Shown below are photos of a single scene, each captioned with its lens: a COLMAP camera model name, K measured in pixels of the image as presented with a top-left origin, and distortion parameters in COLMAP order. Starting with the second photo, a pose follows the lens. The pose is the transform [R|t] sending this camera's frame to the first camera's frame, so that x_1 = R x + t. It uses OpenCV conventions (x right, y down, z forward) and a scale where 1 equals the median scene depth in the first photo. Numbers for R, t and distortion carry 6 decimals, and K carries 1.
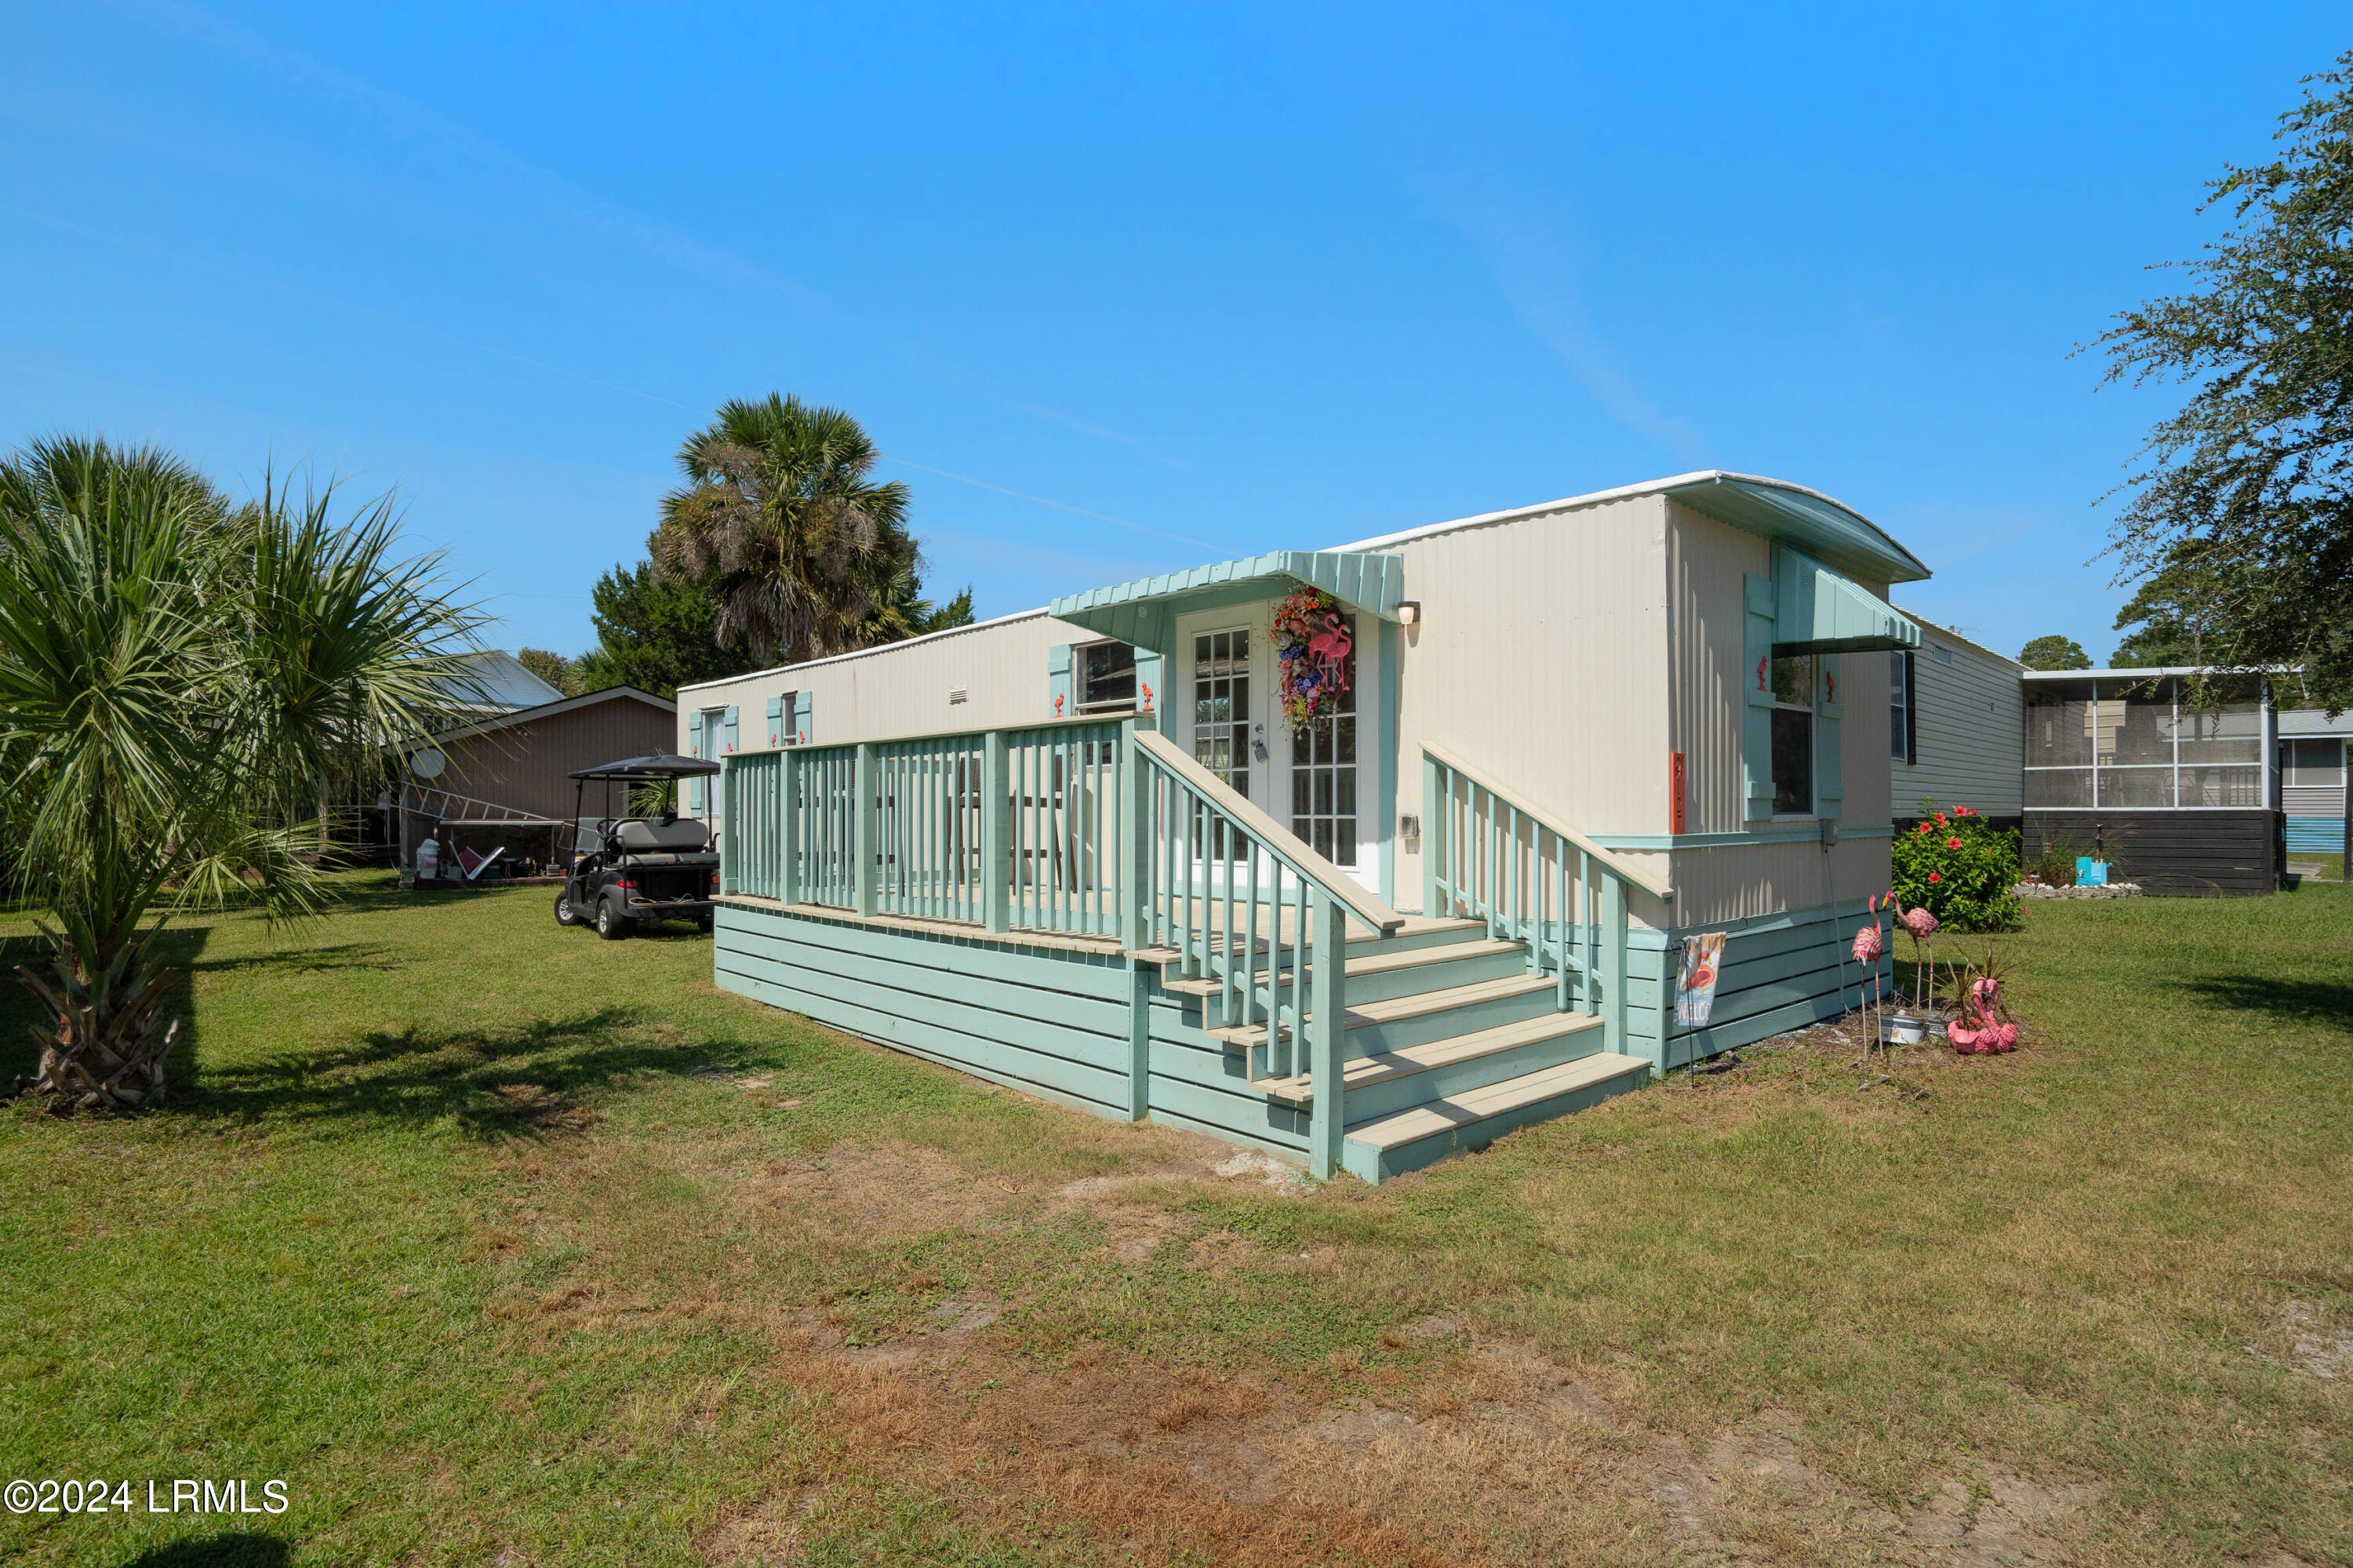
lens RADIAL K [[1167.7, 0, 1169.7], [0, 1167.7, 813.3], [0, 0, 1]] dist [-0.044316, 0.023873]
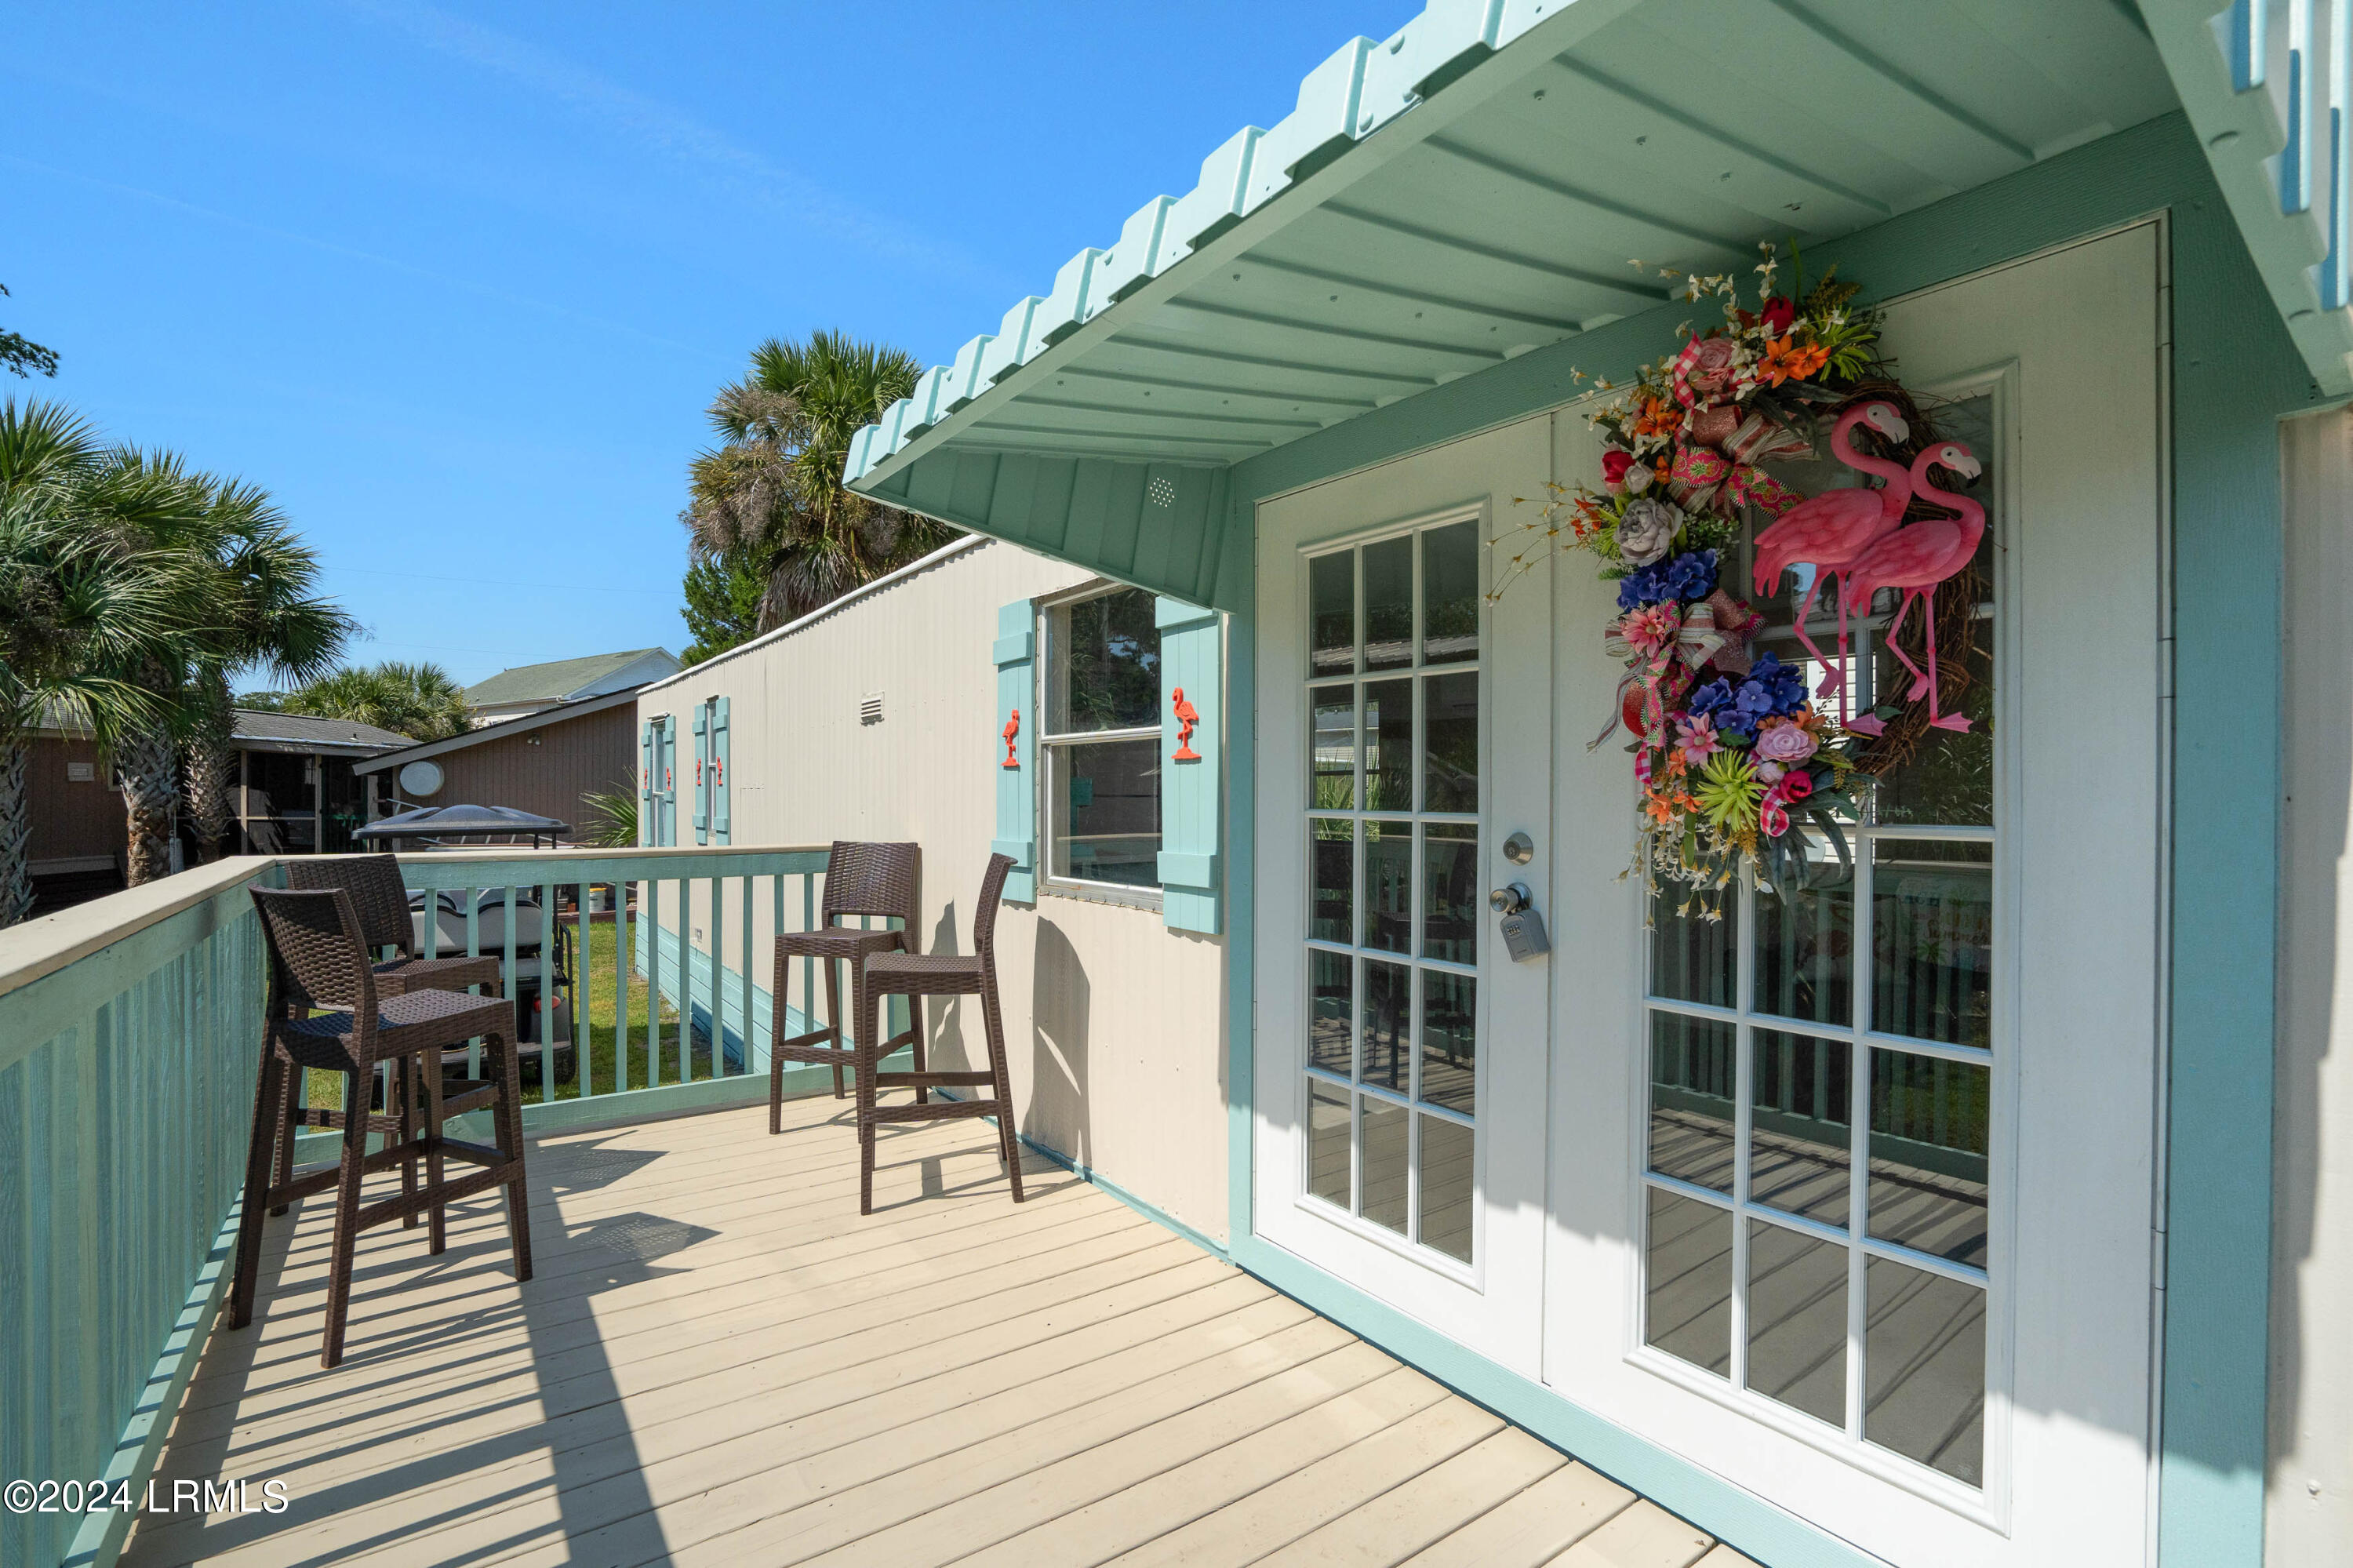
lens RADIAL K [[1075.5, 0, 1180.3], [0, 1075.5, 793.5], [0, 0, 1]] dist [-0.064682, 0.026130]
pose [[0.992596, 0.003602, -0.121408, 0.021853], [-0.003455, 0.999993, 0.001420, -0.076965], [0.121413, -0.000990, 0.992602, 0.643815]]
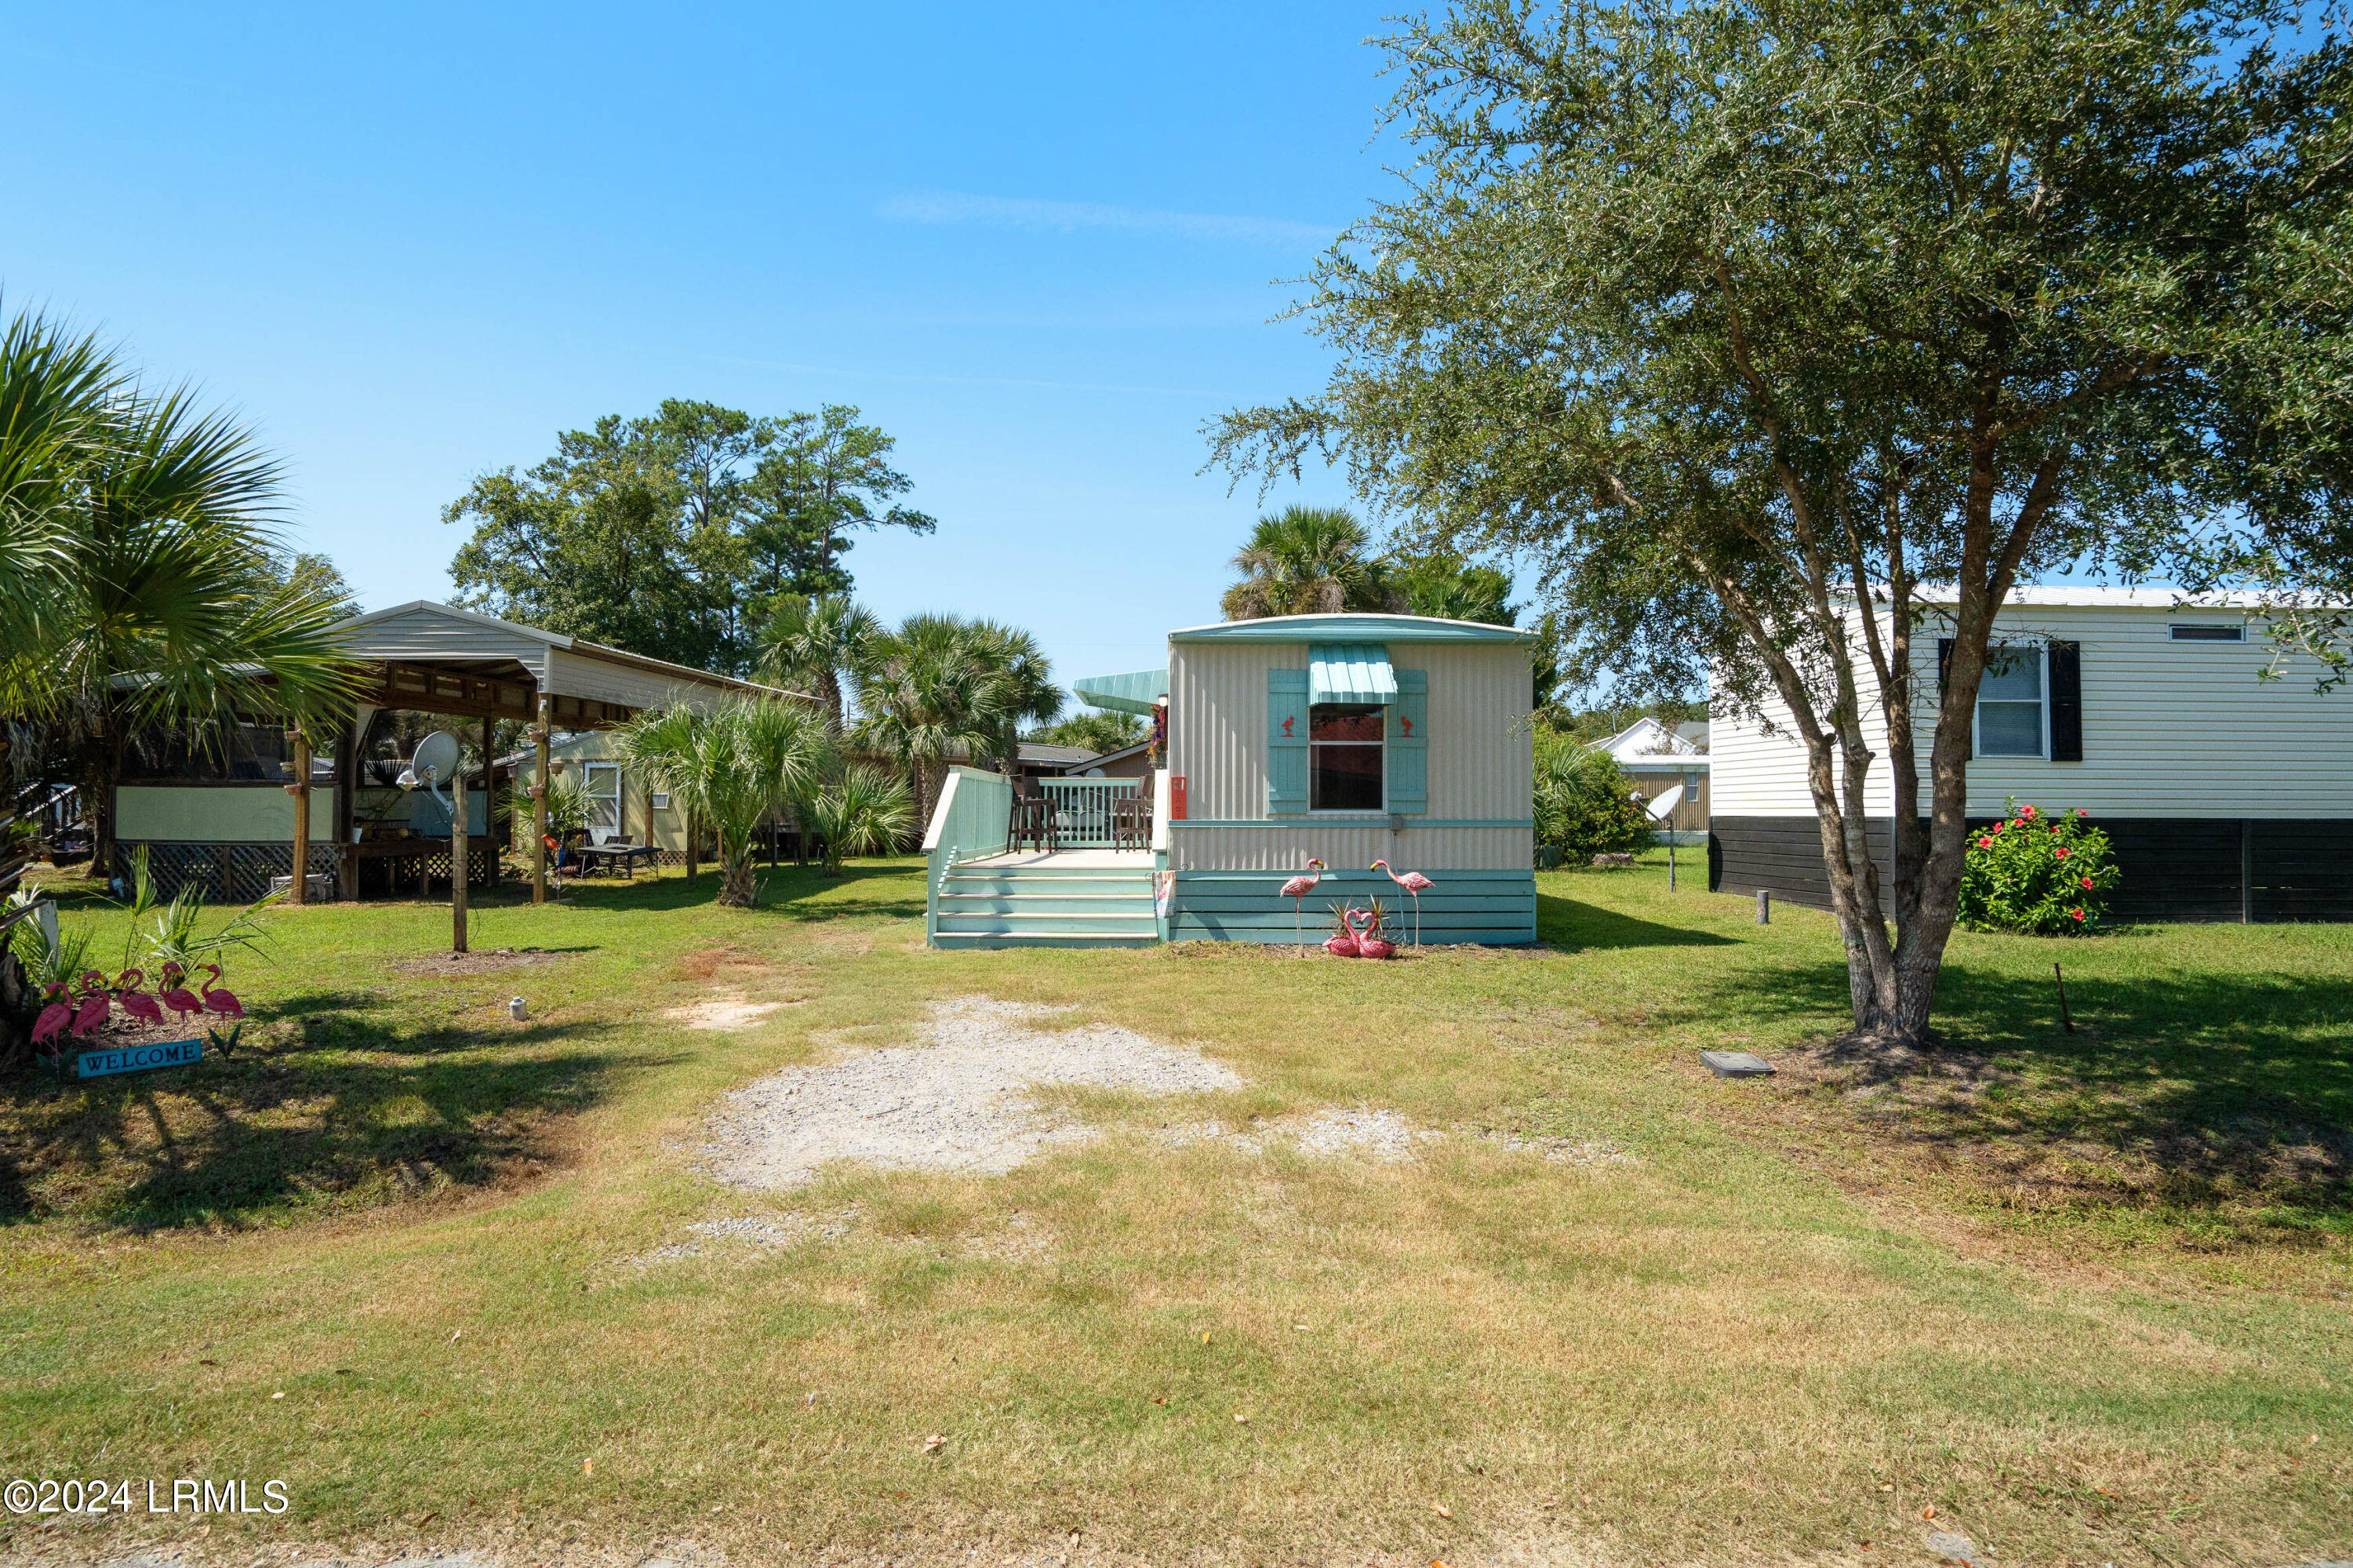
lens RADIAL K [[1167.7, 0, 1169.7], [0, 1167.7, 813.3], [0, 0, 1]] dist [-0.044316, 0.023873]
pose [[0.738415, 0.006058, -0.674320, 1.152855], [-0.004713, 0.999982, 0.003823, 0.000337], [0.674331, 0.000355, 0.738430, -0.285931]]
